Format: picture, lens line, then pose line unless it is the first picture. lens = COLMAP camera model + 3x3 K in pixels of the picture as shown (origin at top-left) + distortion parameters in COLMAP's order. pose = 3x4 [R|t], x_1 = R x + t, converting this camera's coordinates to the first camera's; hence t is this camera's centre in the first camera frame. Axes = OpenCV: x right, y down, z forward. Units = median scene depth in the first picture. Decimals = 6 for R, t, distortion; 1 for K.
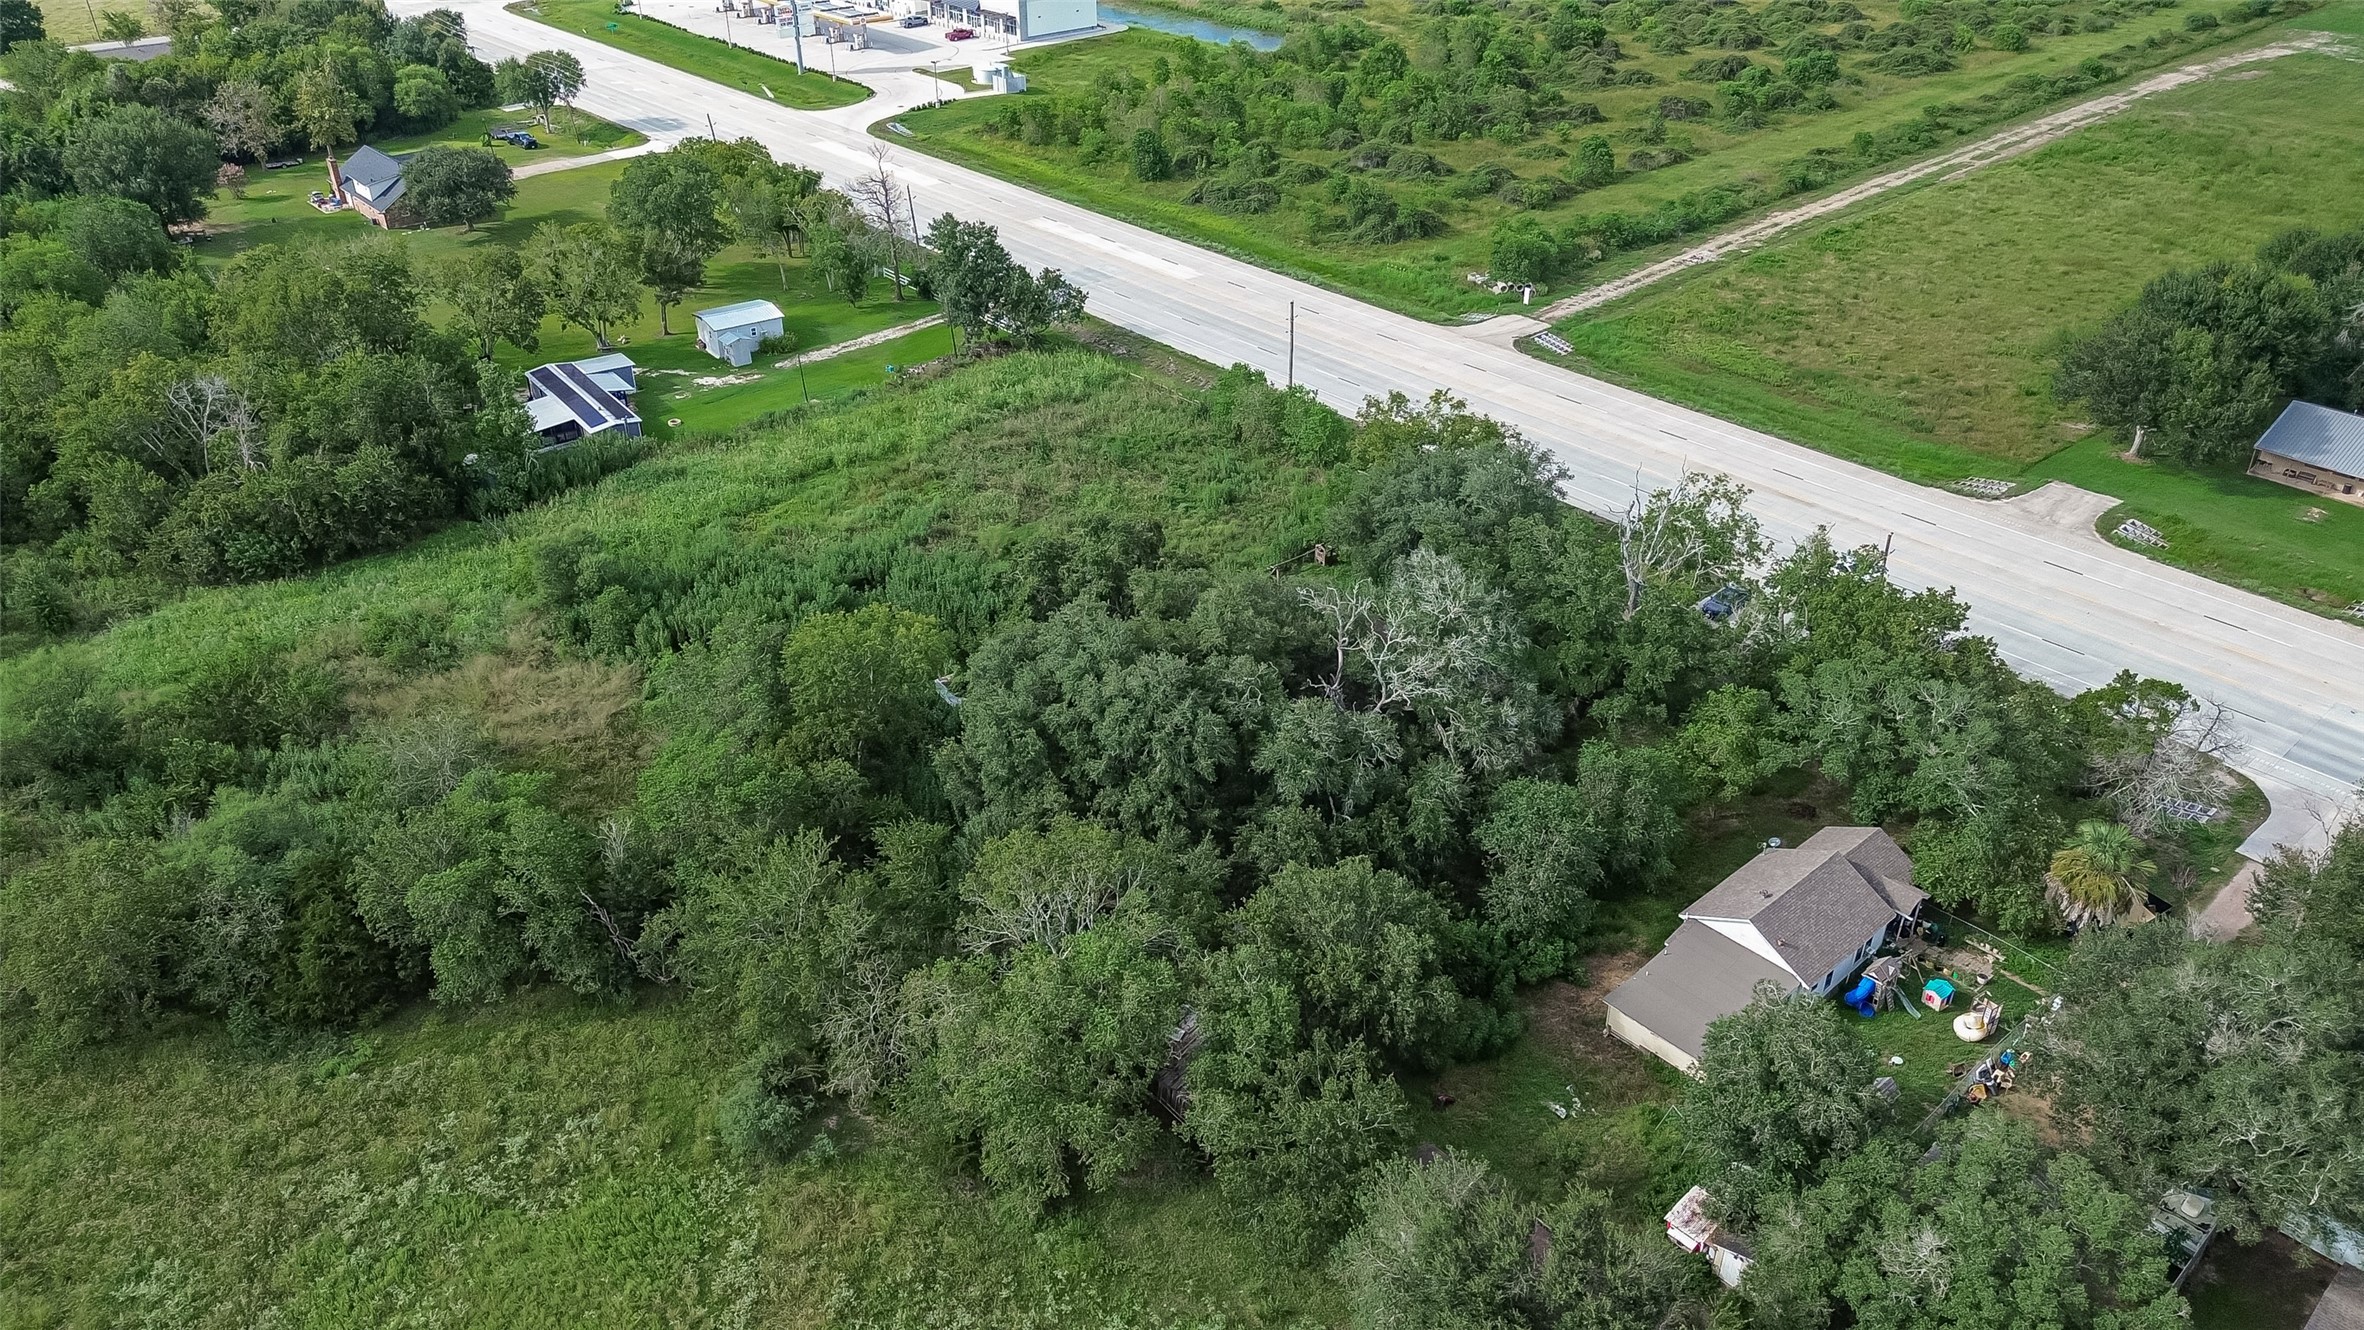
lens RADIAL K [[1673.2, 0, 1182.4], [0, 1673.2, 654.5], [0, 0, 1]] dist [0.085844, -0.095380]
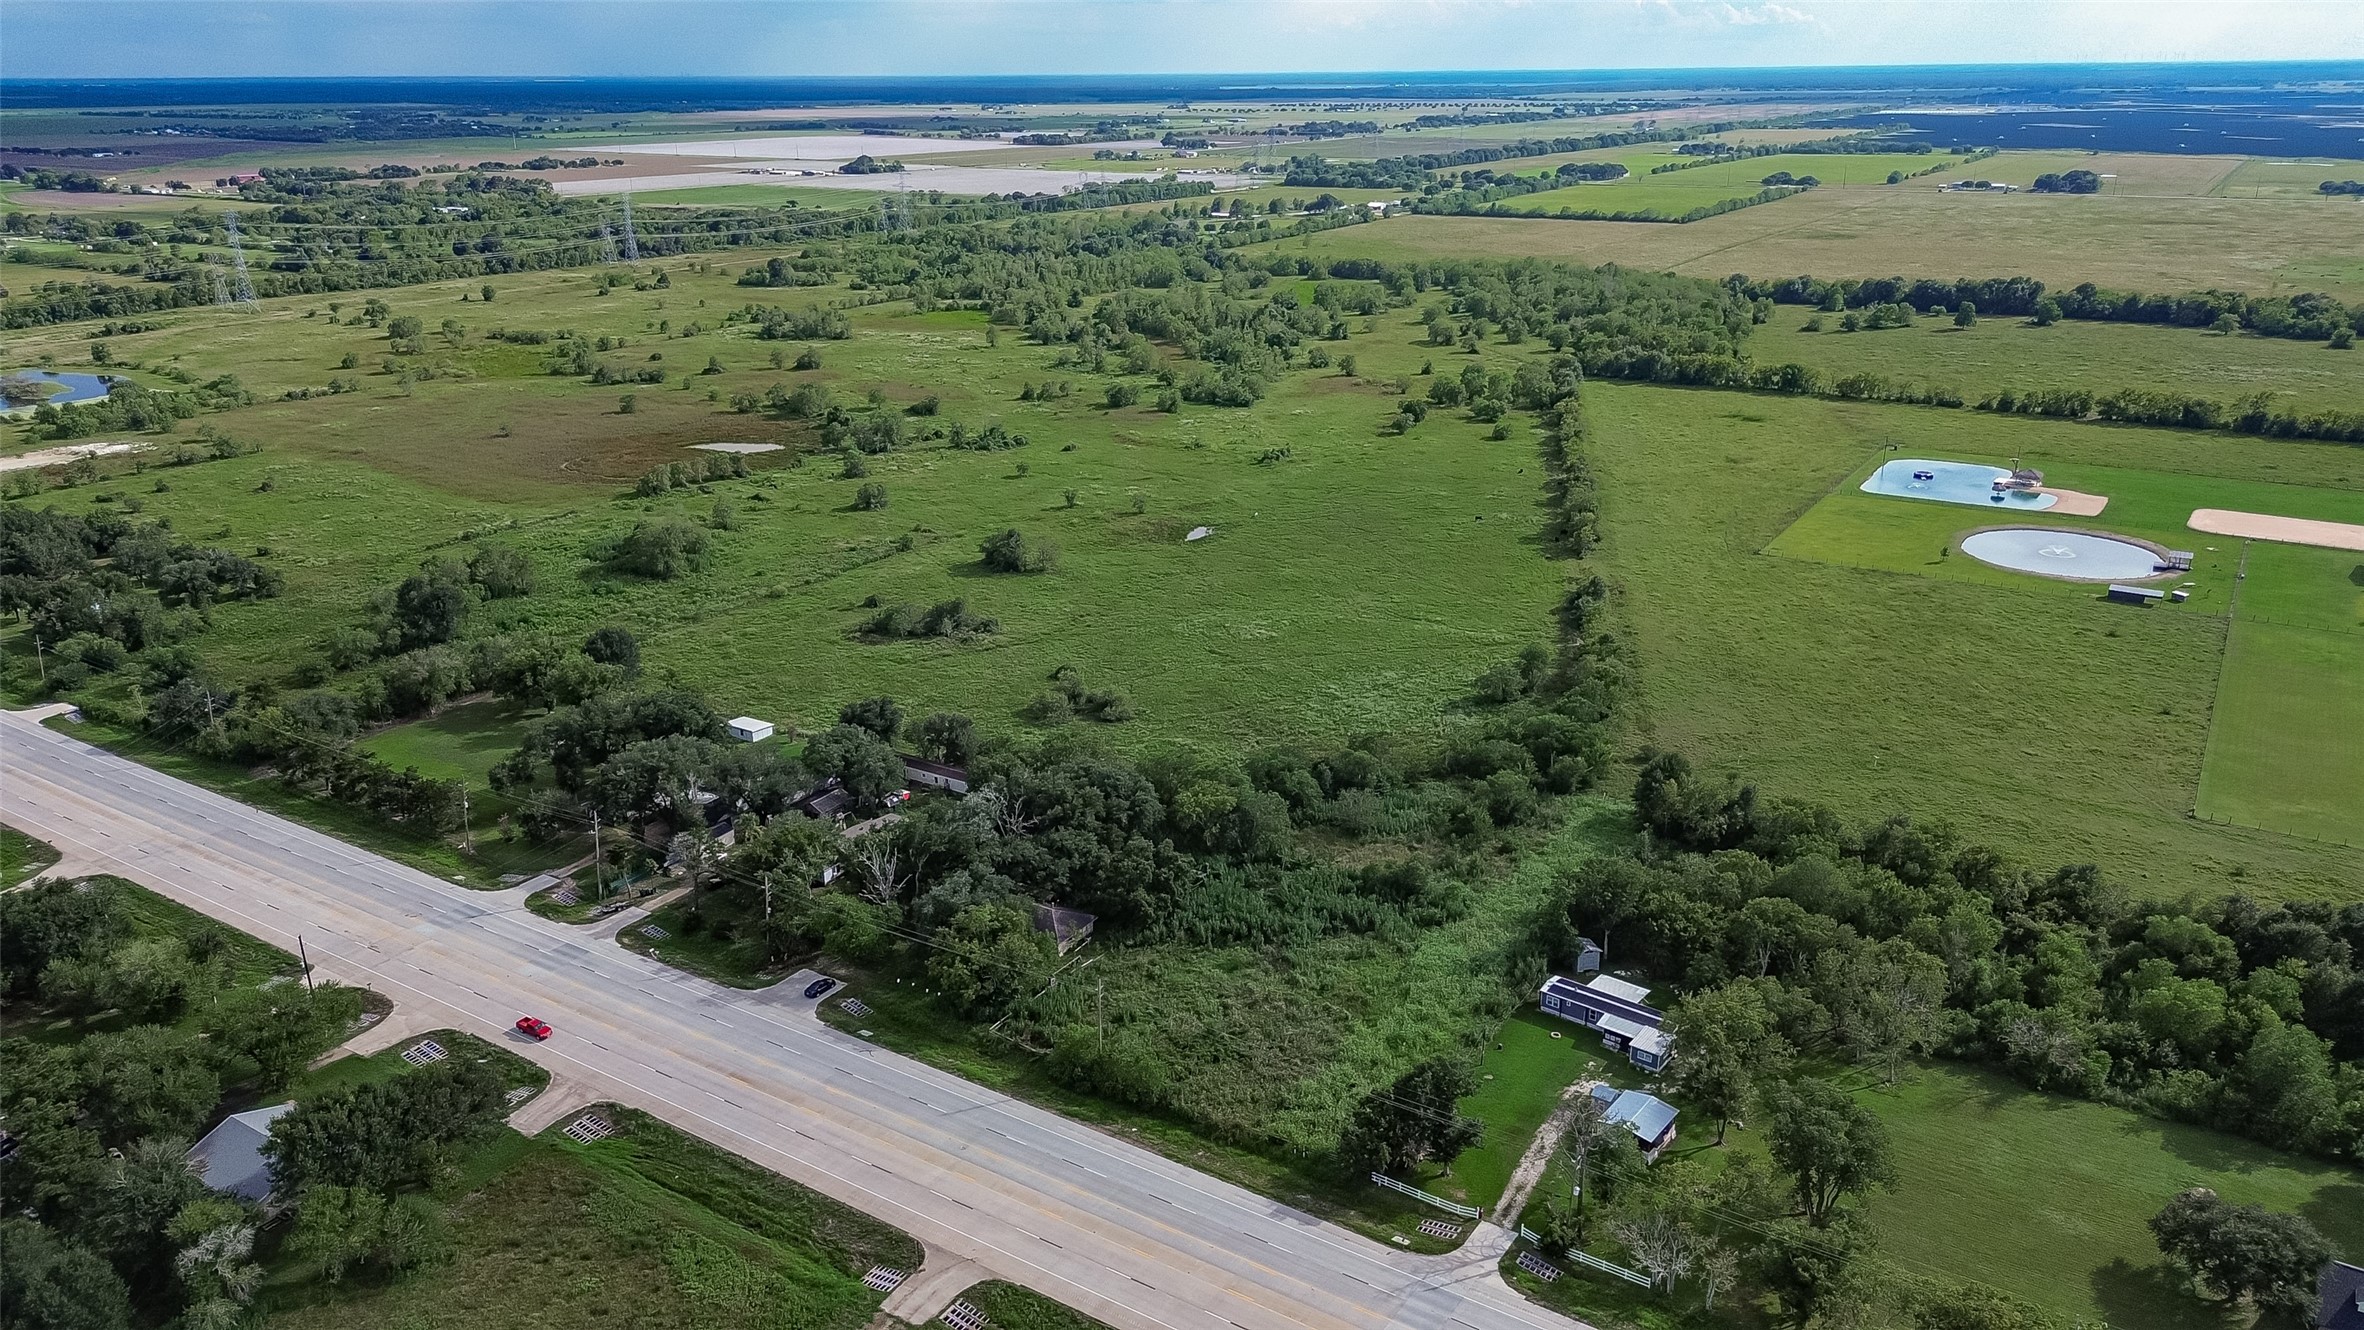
lens RADIAL K [[1673.2, 0, 1182.4], [0, 1673.2, 654.5], [0, 0, 1]] dist [0.085844, -0.095380]
pose [[-0.961122, 0.103065, -0.256168, 0.277910], [-0.129497, 0.651135, 0.747833, -1.215614], [0.243875, 0.751931, -0.612474, 1.423557]]
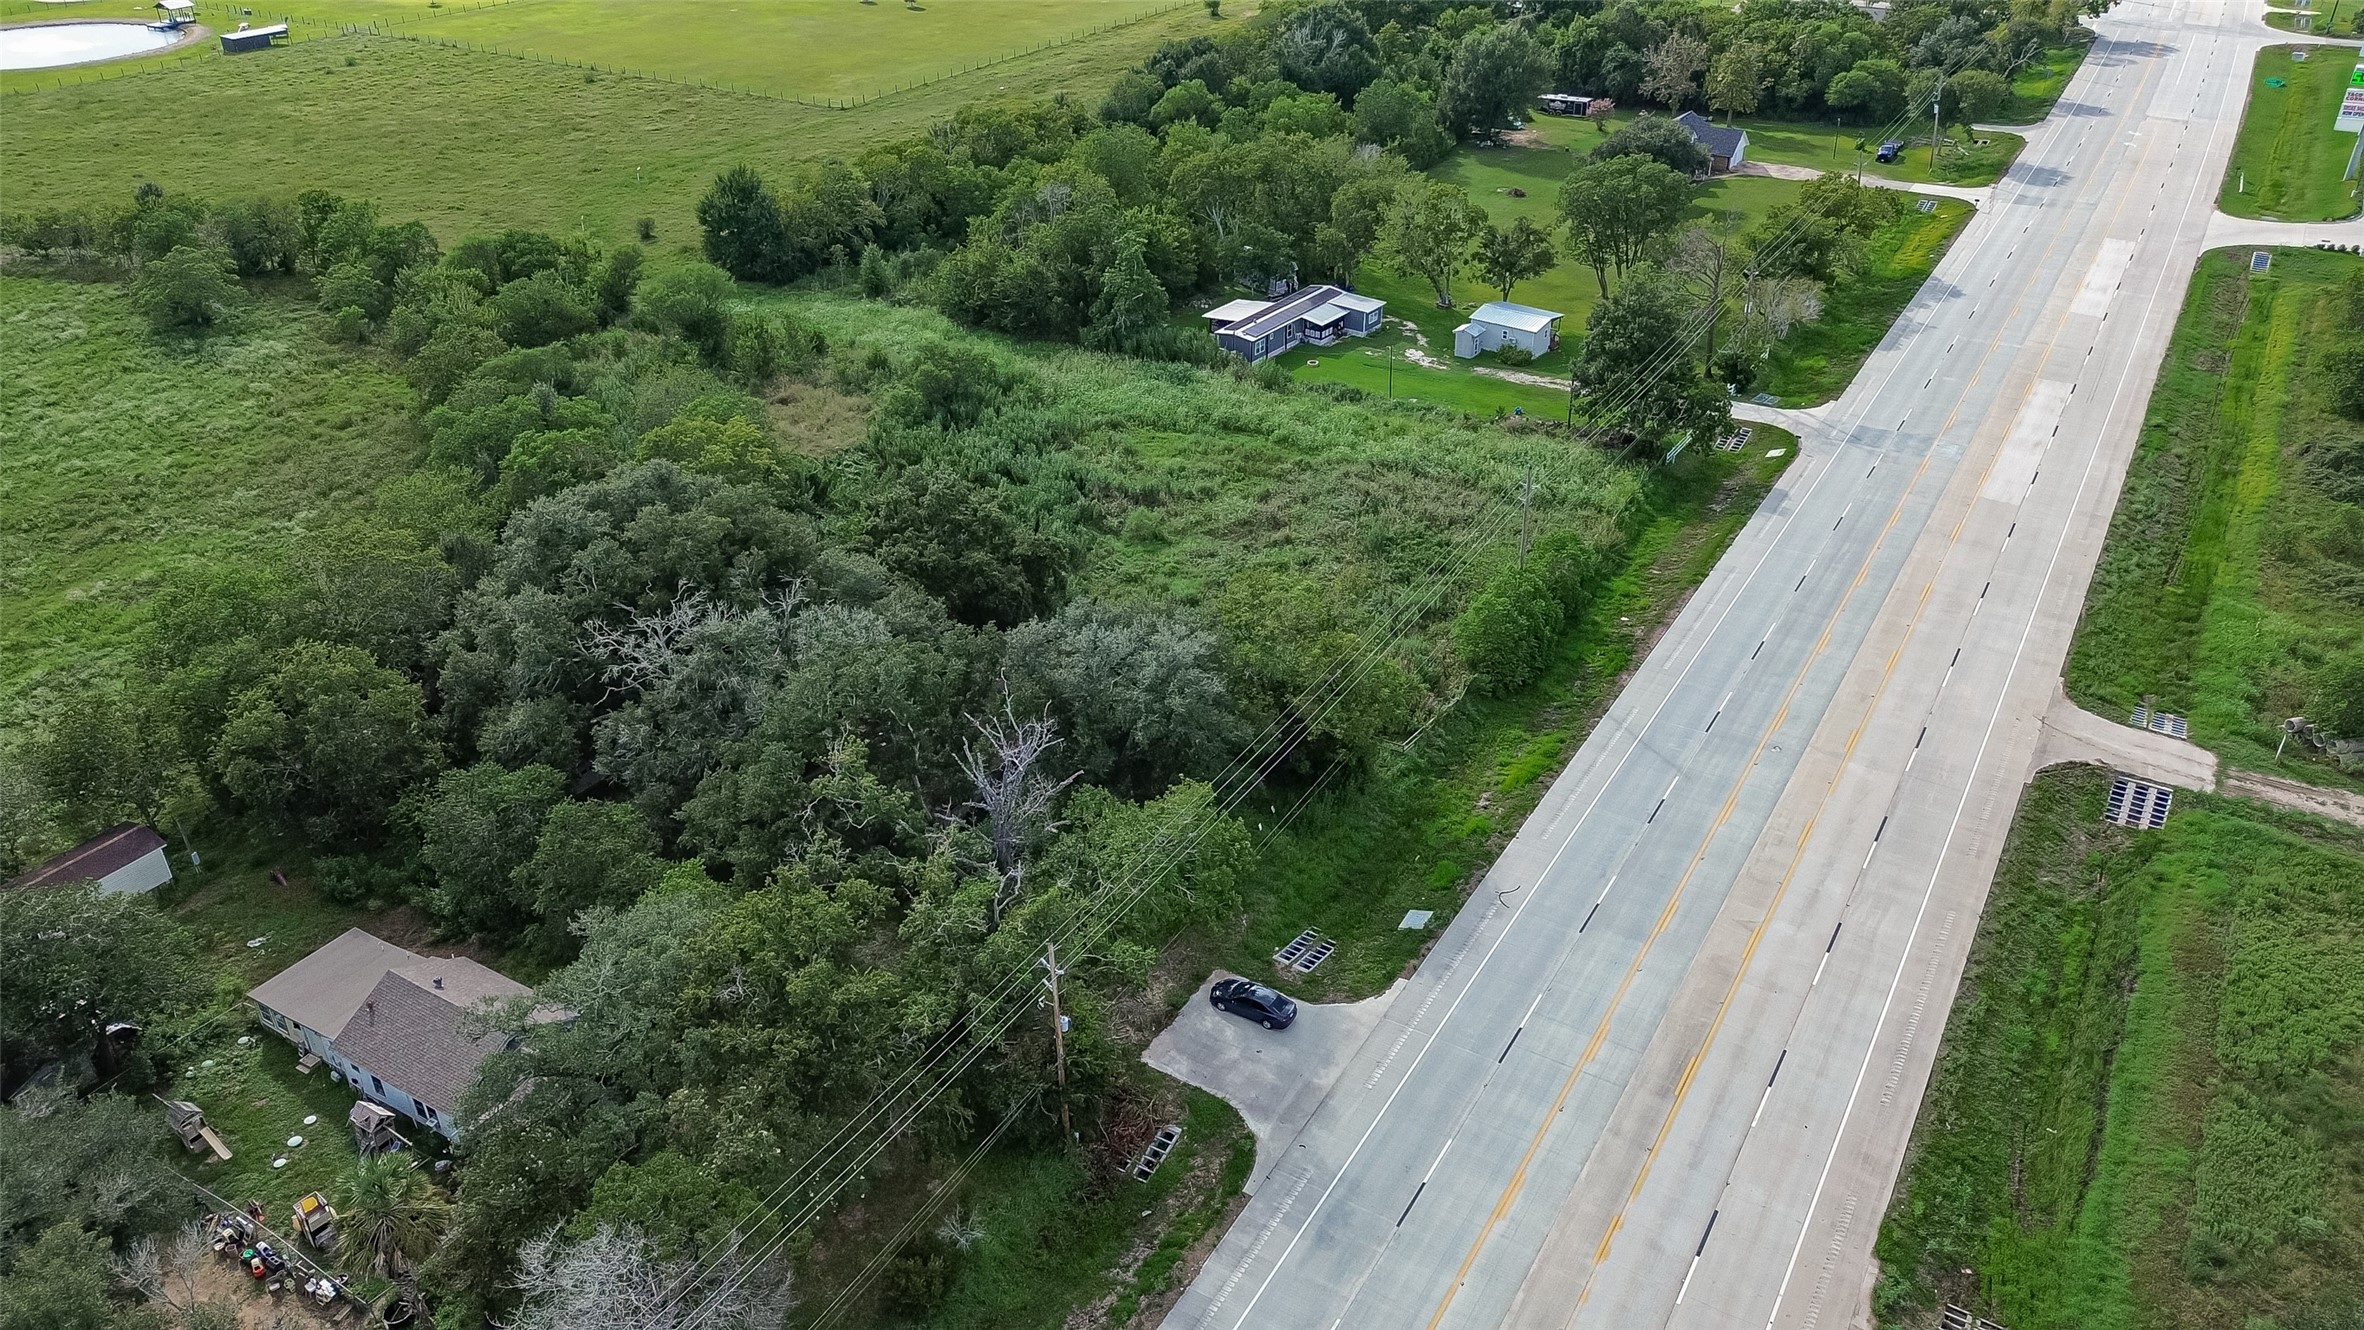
lens RADIAL K [[1673.2, 0, 1182.4], [0, 1673.2, 654.5], [0, 0, 1]] dist [0.085844, -0.095380]
pose [[0.296261, 0.487871, -0.821104, 0.606363], [-0.482576, 0.818353, 0.312120, -0.261998], [0.824227, 0.303776, 0.477881, 0.443738]]
